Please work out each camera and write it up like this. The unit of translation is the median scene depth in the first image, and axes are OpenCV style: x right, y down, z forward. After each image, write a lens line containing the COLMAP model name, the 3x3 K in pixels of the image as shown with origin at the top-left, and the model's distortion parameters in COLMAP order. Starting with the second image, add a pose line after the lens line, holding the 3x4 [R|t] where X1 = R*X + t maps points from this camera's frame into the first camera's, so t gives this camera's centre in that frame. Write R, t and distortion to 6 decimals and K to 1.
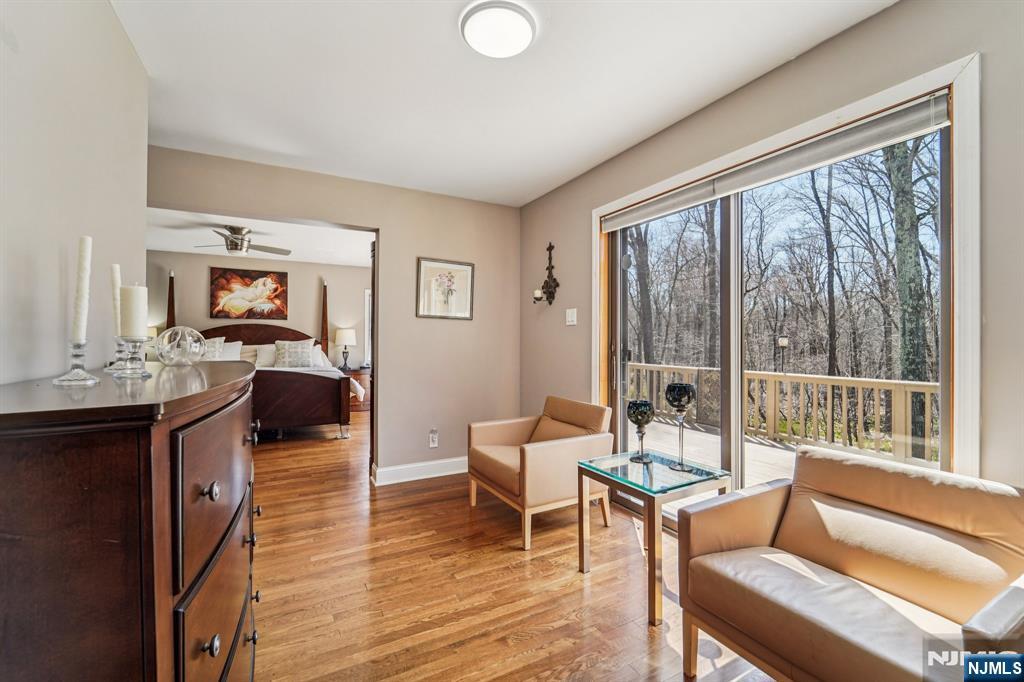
lens RADIAL K [[421.0, 0, 514.4], [0, 421.0, 337.3], [0, 0, 1]] dist [-0.010941, 0.000363]
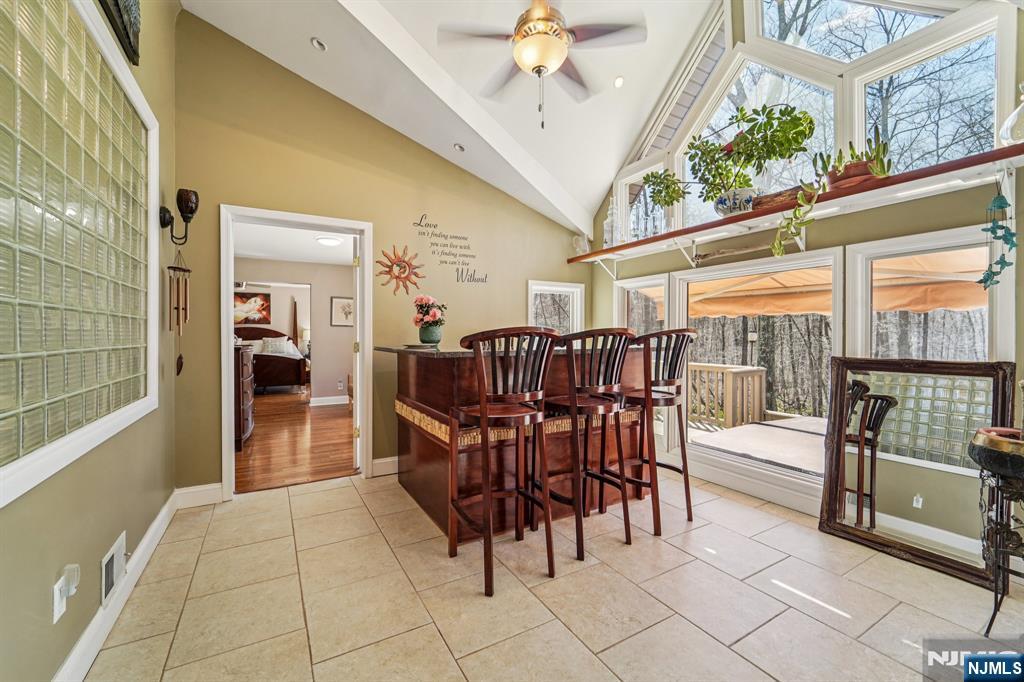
lens RADIAL K [[421.0, 0, 514.4], [0, 421.0, 337.3], [0, 0, 1]] dist [-0.010941, 0.000363]
pose [[0.999753, -0.006634, 0.021214, 0.139581], [0.006445, 0.999939, 0.008999, -0.000567], [-0.021272, -0.008860, 0.999734, -0.243369]]
